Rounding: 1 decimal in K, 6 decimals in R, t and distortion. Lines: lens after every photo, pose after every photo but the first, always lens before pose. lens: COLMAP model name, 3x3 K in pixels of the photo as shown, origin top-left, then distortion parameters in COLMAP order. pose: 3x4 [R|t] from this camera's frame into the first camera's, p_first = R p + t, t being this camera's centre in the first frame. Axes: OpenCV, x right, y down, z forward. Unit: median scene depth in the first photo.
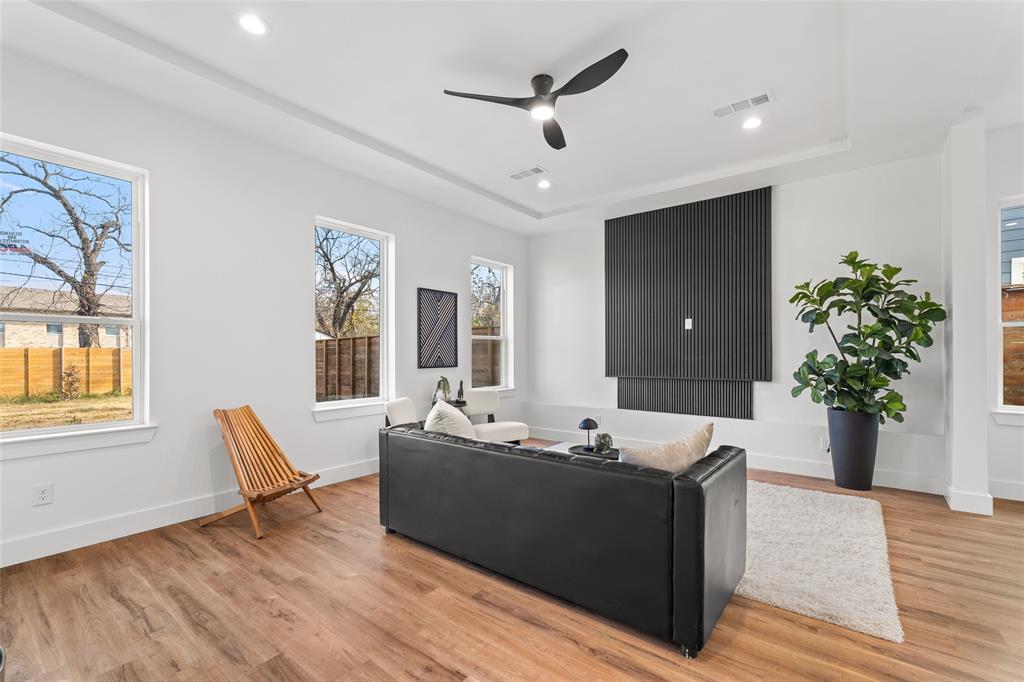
lens RADIAL K [[438.8, 0, 510.0], [0, 438.8, 352.5], [0, 0, 1]] dist [0.002499, -0.000416]
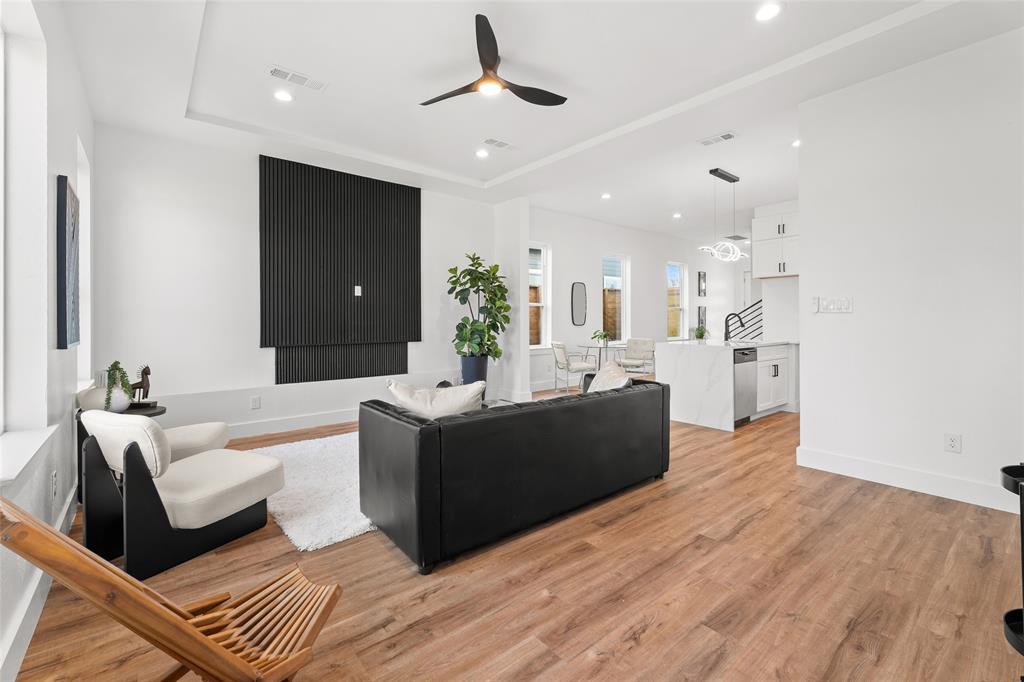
lens RADIAL K [[438.6, 0, 513.1], [0, 438.6, 320.9], [0, 0, 1]] dist [0.002666, 0.000224]
pose [[0.222210, -0.004637, 0.974988, -0.765524], [-0.002619, 0.999982, 0.005353, -0.000230], [-0.974995, -0.003743, 0.222194, 0.581010]]
